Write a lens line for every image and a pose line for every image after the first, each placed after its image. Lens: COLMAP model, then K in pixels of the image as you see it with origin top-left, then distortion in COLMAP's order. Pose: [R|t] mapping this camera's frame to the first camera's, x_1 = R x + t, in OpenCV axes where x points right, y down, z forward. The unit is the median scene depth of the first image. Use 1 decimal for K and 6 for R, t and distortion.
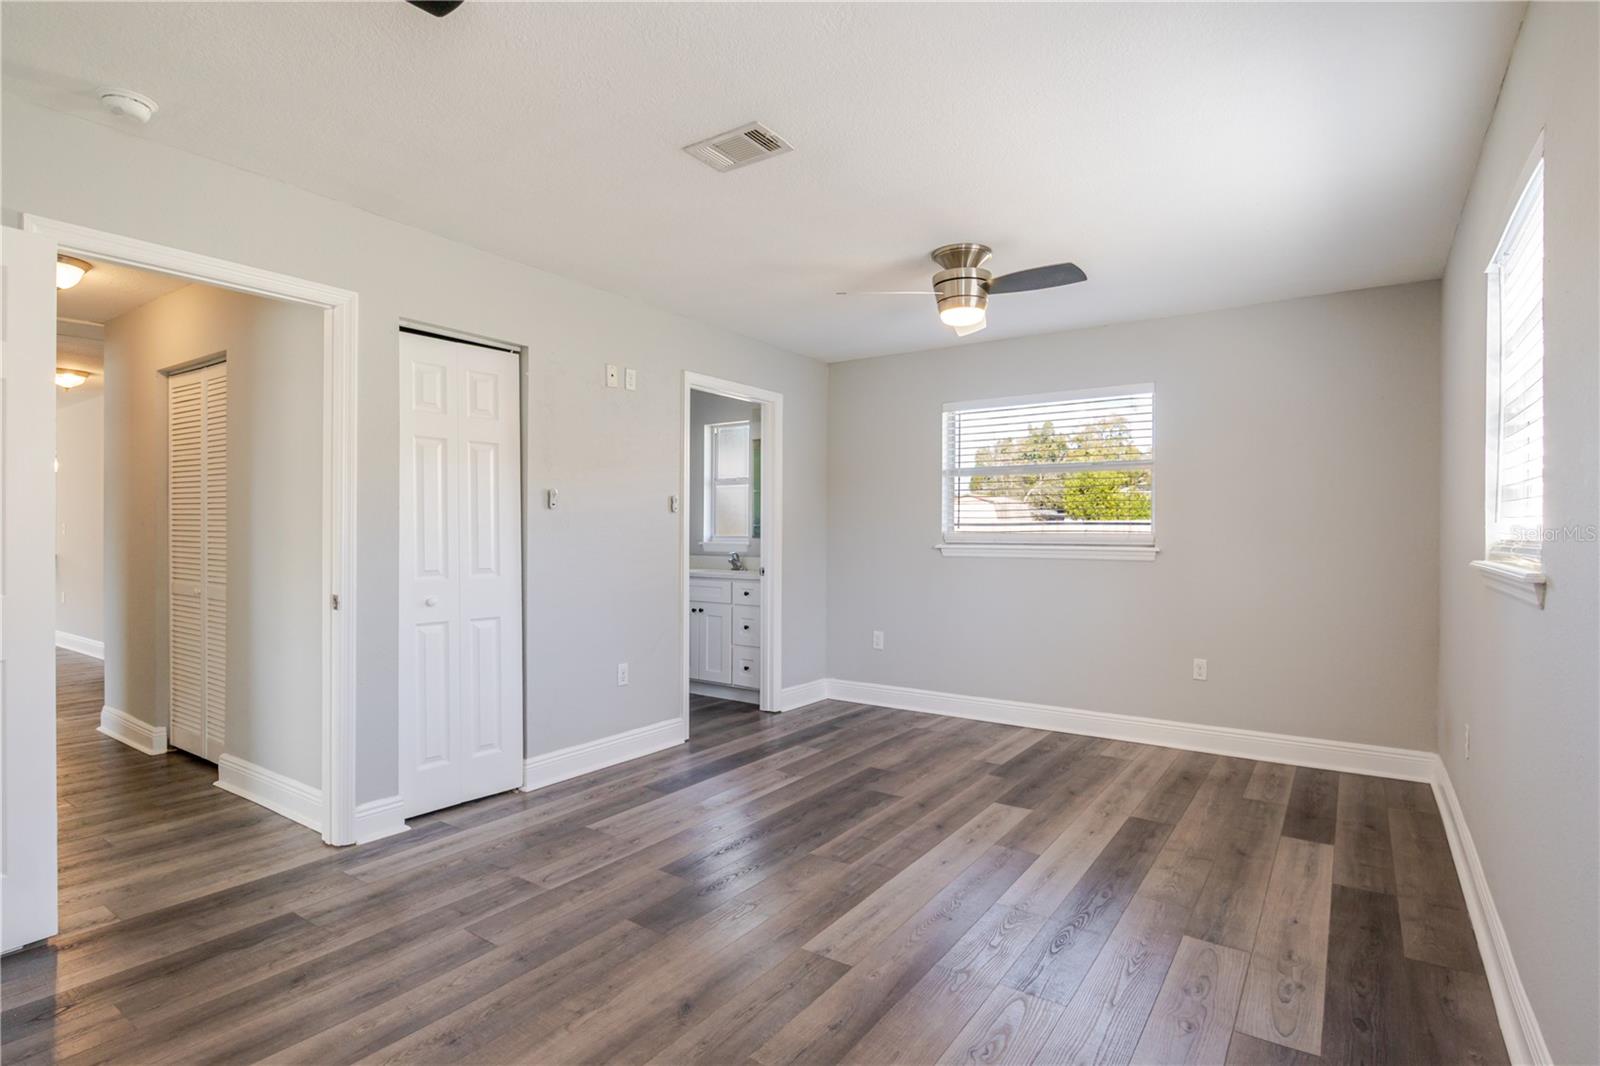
lens RADIAL K [[797.3, 0, 808.2], [0, 797.3, 534.3], [0, 0, 1]] dist [-0.006498, -0.000206]
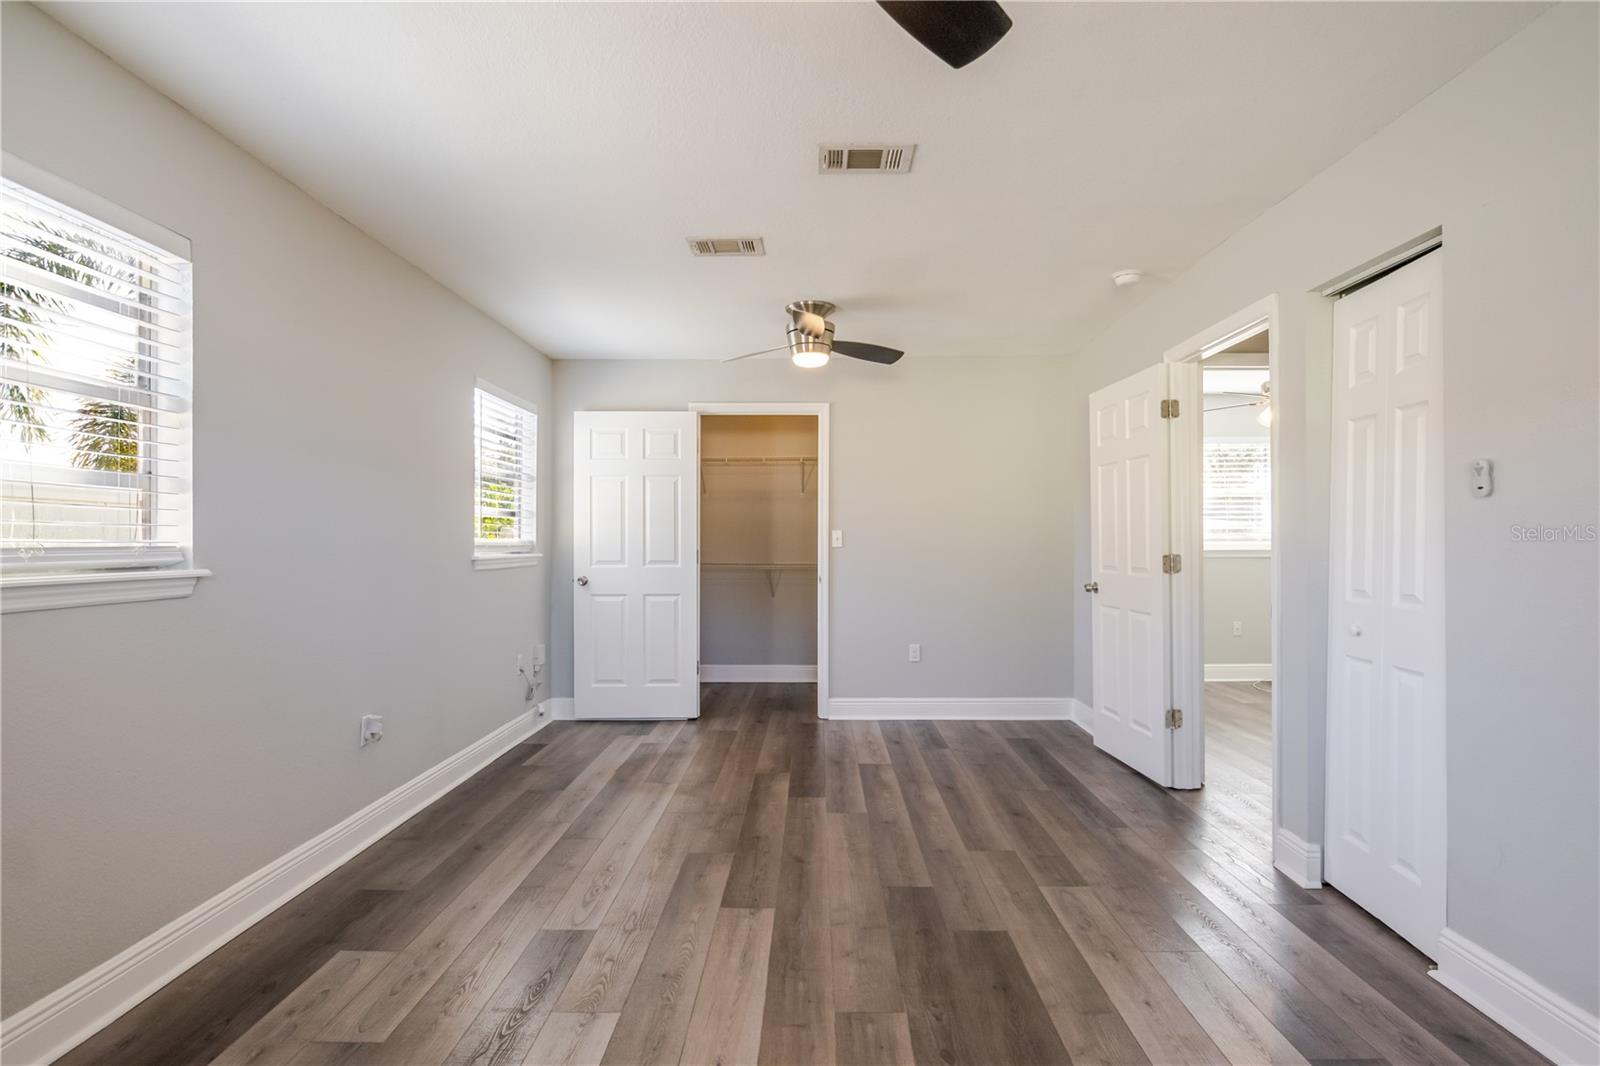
lens RADIAL K [[799.6, 0, 808.2], [0, 799.6, 533.4], [0, 0, 1]] dist [-0.005314, 0.000299]
pose [[-0.829857, -0.006531, -0.557938, 0.393056], [-0.001585, 0.999955, -0.009347, -0.001305], [0.557973, -0.006873, -0.829830, 1.319823]]
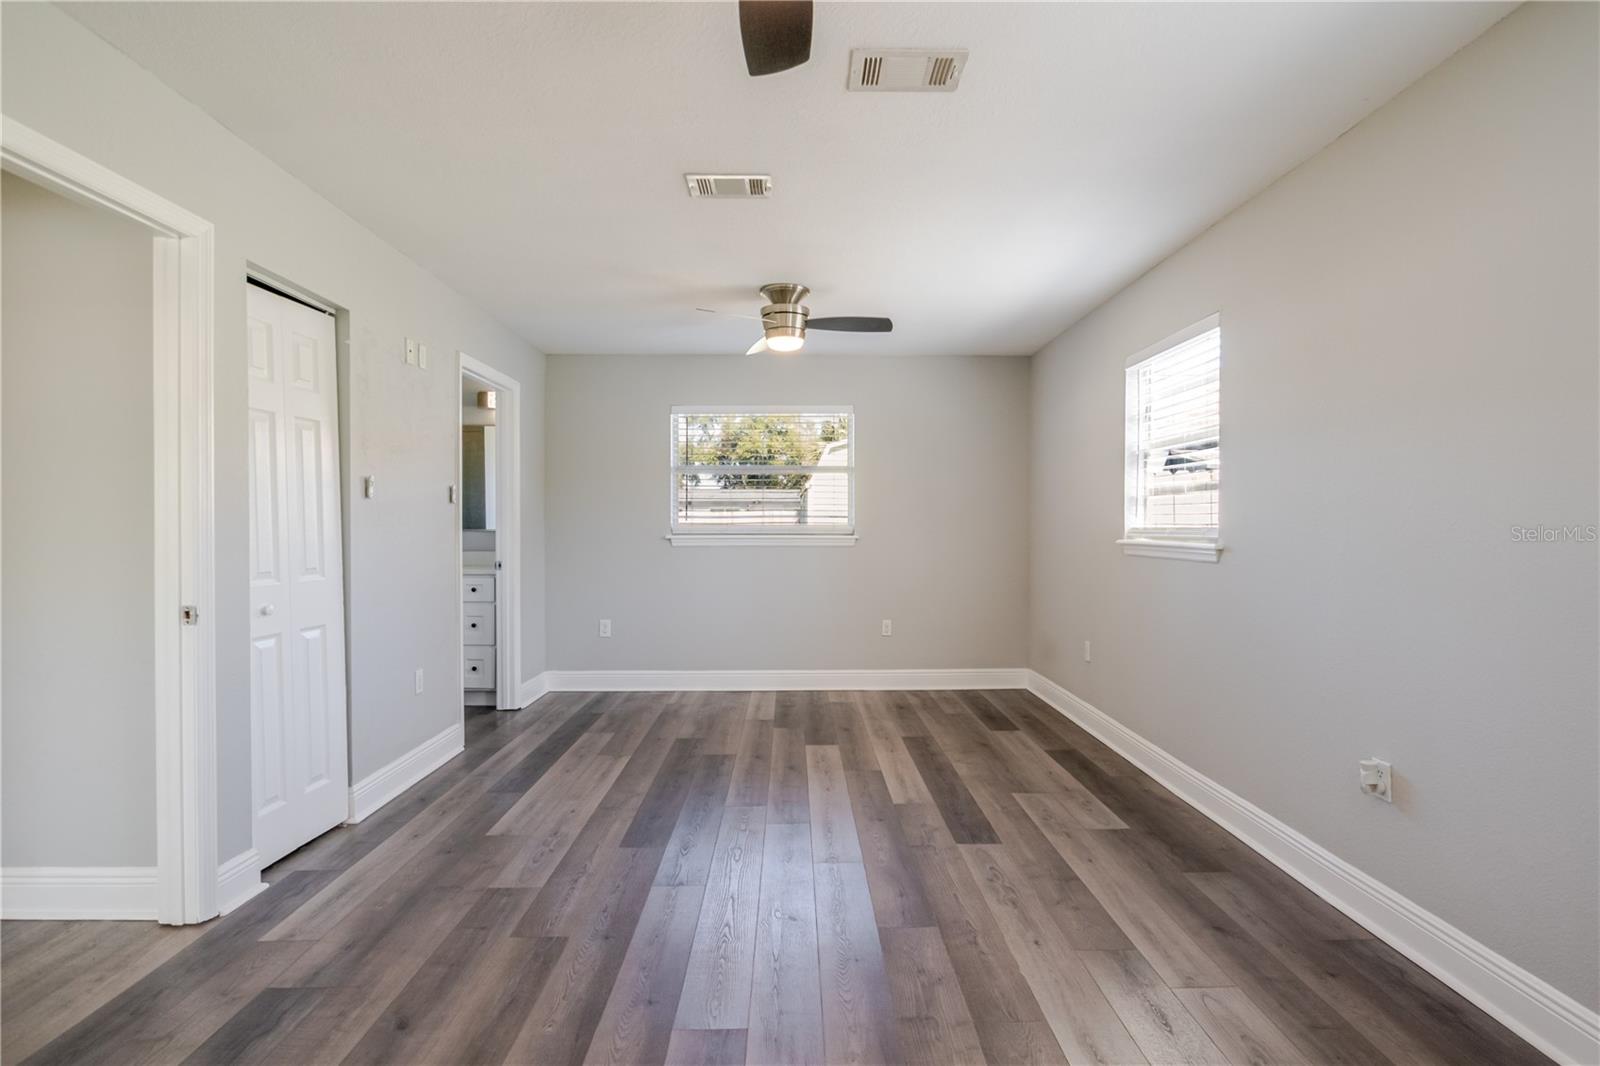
lens RADIAL K [[797.3, 0, 808.2], [0, 797.3, 534.3], [0, 0, 1]] dist [-0.006498, -0.000206]
pose [[0.812192, -0.010511, 0.583296, -0.487033], [0.004520, 0.999921, 0.011724, -0.000828], [-0.583373, -0.006885, 0.812175, 0.007094]]
